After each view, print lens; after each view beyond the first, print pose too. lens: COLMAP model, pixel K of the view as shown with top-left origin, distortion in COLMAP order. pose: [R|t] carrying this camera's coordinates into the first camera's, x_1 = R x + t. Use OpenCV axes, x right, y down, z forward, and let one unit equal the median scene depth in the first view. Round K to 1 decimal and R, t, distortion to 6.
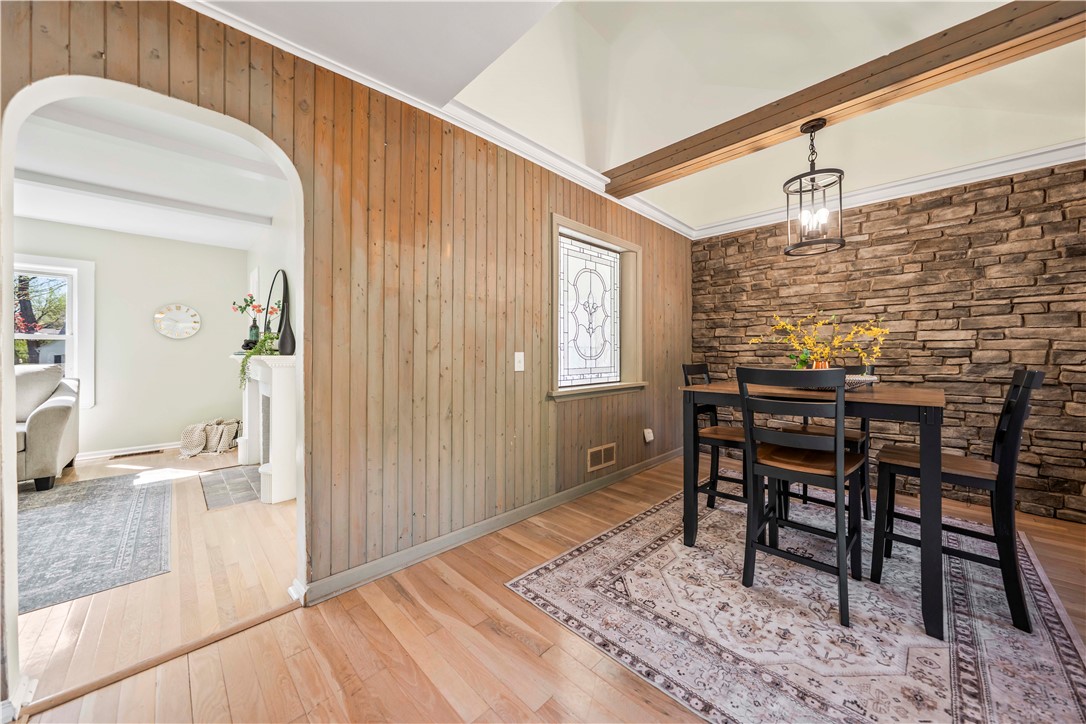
lens RADIAL K [[384.1, 0, 539.3], [0, 384.1, 355.0], [0, 0, 1]] dist [-0.006335, 0.001156]
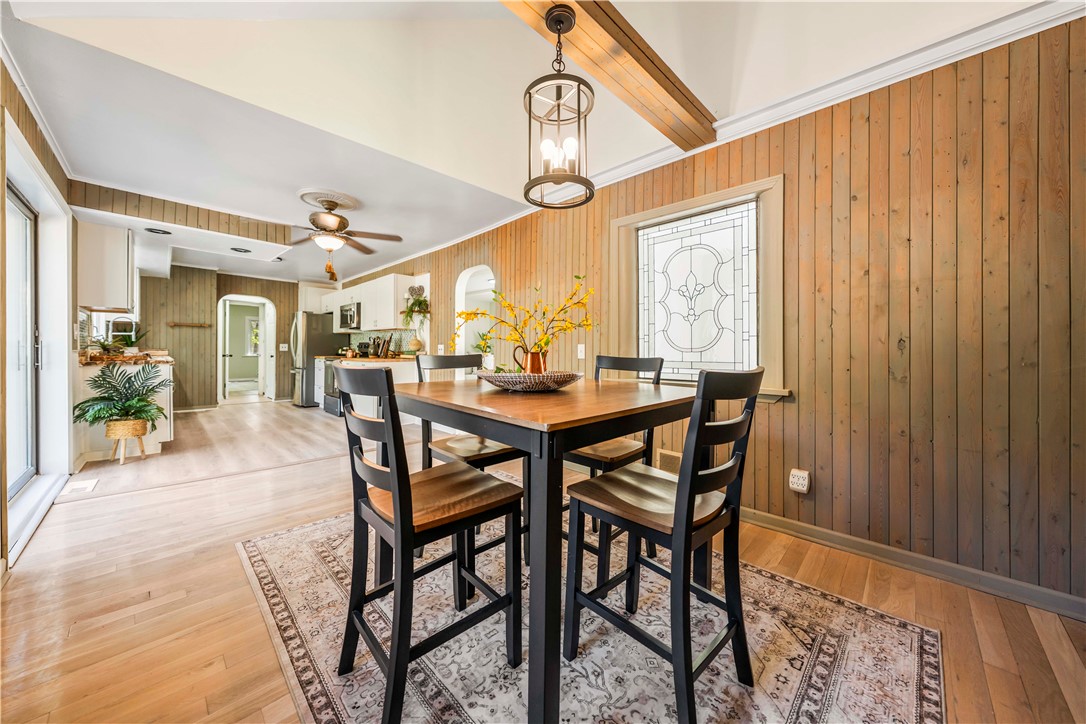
lens RADIAL K [[384.1, 0, 539.5], [0, 384.1, 351.4], [0, 0, 1]] dist [-0.006335, 0.001156]
pose [[0.005827, 0.009159, -0.999941, 1.021546], [-0.004643, 0.999948, 0.009132, 0.004016], [0.999972, 0.004589, 0.005869, 0.688749]]
